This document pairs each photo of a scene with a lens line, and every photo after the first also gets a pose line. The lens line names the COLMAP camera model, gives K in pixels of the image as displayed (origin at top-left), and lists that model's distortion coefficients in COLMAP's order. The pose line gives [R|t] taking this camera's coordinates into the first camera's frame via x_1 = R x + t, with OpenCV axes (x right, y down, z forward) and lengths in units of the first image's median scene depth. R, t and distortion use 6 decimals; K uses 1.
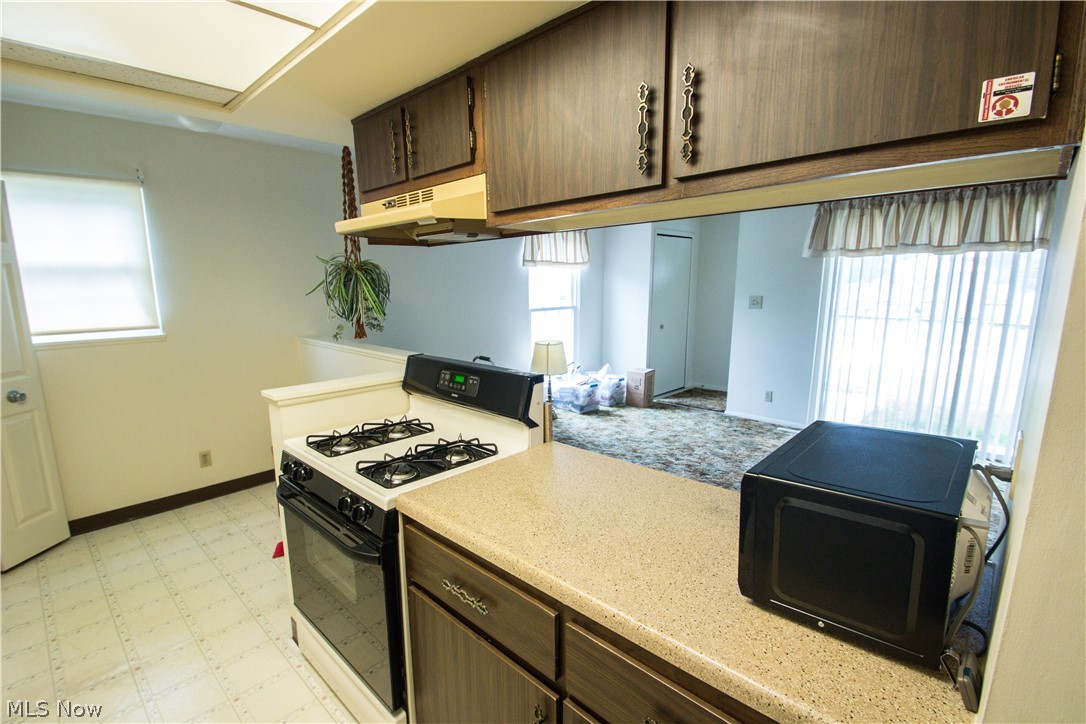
lens RADIAL K [[505.9, 0, 535.6], [0, 505.9, 377.5], [0, 0, 1]] dist [0.000122, -0.000942]
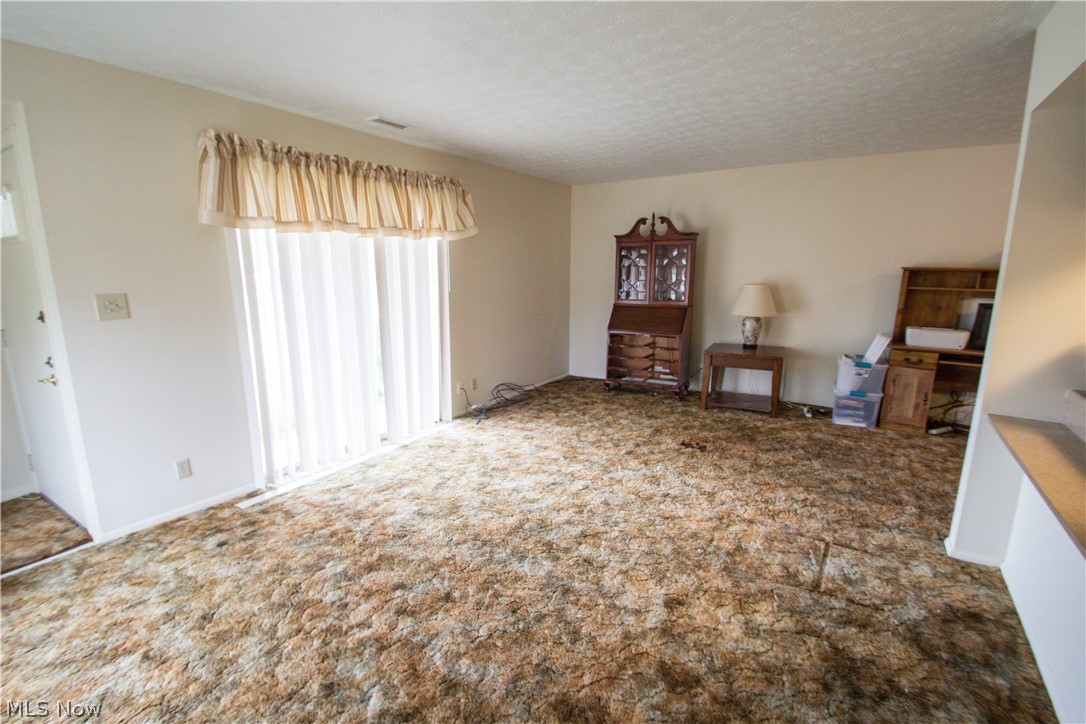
lens RADIAL K [[505.9, 0, 535.6], [0, 505.9, 377.5], [0, 0, 1]] dist [0.000122, -0.000942]
pose [[-0.180265, -0.198096, 0.963464, -0.151551], [0.188852, 0.954316, 0.231550, -0.130169], [-0.965318, 0.223693, -0.134619, 0.746894]]
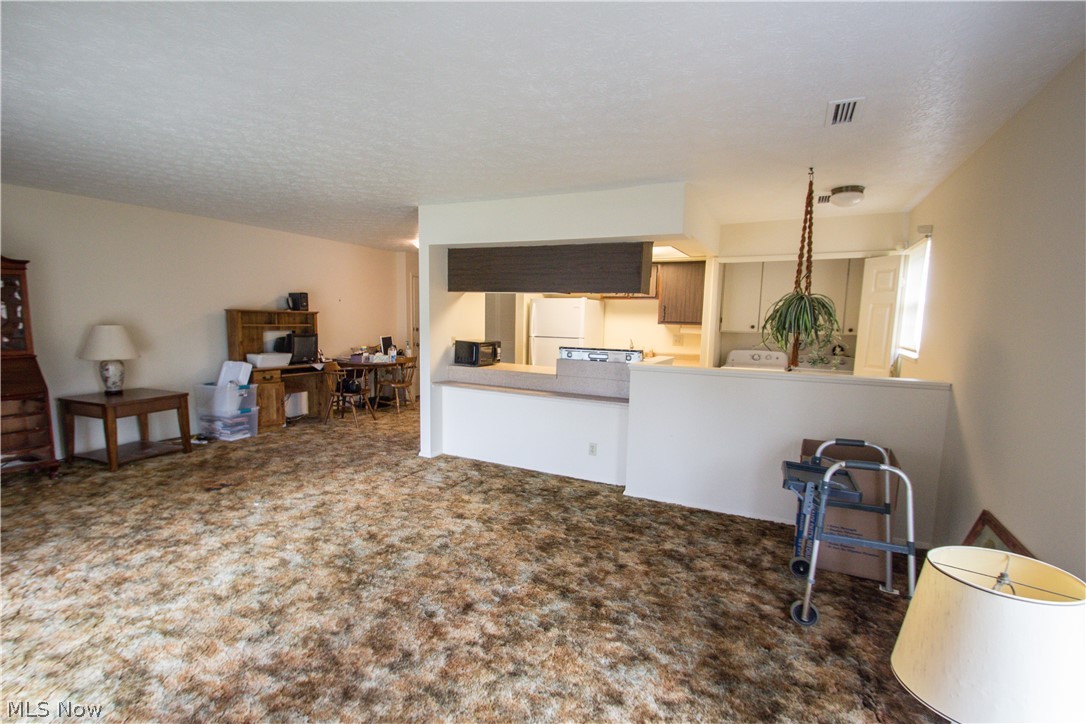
lens RADIAL K [[505.9, 0, 535.6], [0, 505.9, 377.5], [0, 0, 1]] dist [0.000122, -0.000942]
pose [[-0.956512, 0.024625, -0.290653, 0.331282], [-0.066596, 0.951678, 0.299791, -0.230754], [0.283991, 0.306110, -0.908651, 1.252907]]
